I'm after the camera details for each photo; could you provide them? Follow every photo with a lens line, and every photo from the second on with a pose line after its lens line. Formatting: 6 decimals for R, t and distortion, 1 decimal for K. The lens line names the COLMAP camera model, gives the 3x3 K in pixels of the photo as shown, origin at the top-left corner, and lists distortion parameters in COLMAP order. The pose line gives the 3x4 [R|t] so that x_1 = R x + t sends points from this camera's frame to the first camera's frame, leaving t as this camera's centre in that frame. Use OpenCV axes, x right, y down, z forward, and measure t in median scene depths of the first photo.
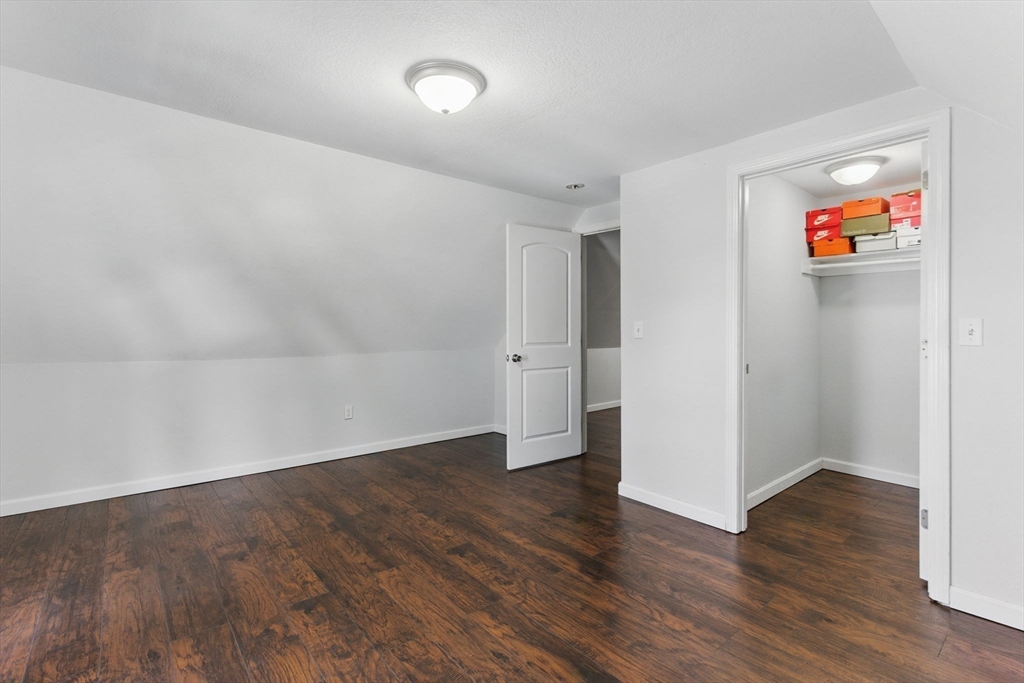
lens RADIAL K [[474.2, 0, 513.3], [0, 474.2, 336.8], [0, 0, 1]] dist [0.004925, 0.000758]
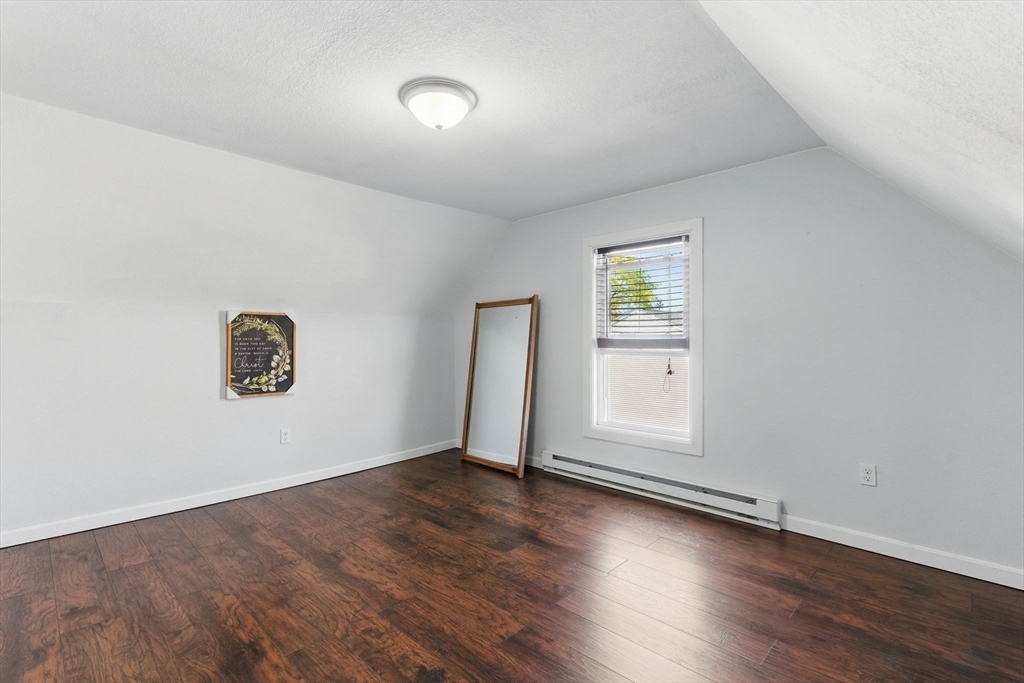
lens RADIAL K [[474.2, 0, 511.0], [0, 474.2, 339.1], [0, 0, 1]] dist [0.004925, 0.000758]
pose [[-0.995231, -0.002012, -0.097526, -0.202780], [-0.003482, 0.999883, 0.014898, -0.032585], [0.097485, 0.015166, -0.995121, 2.037054]]
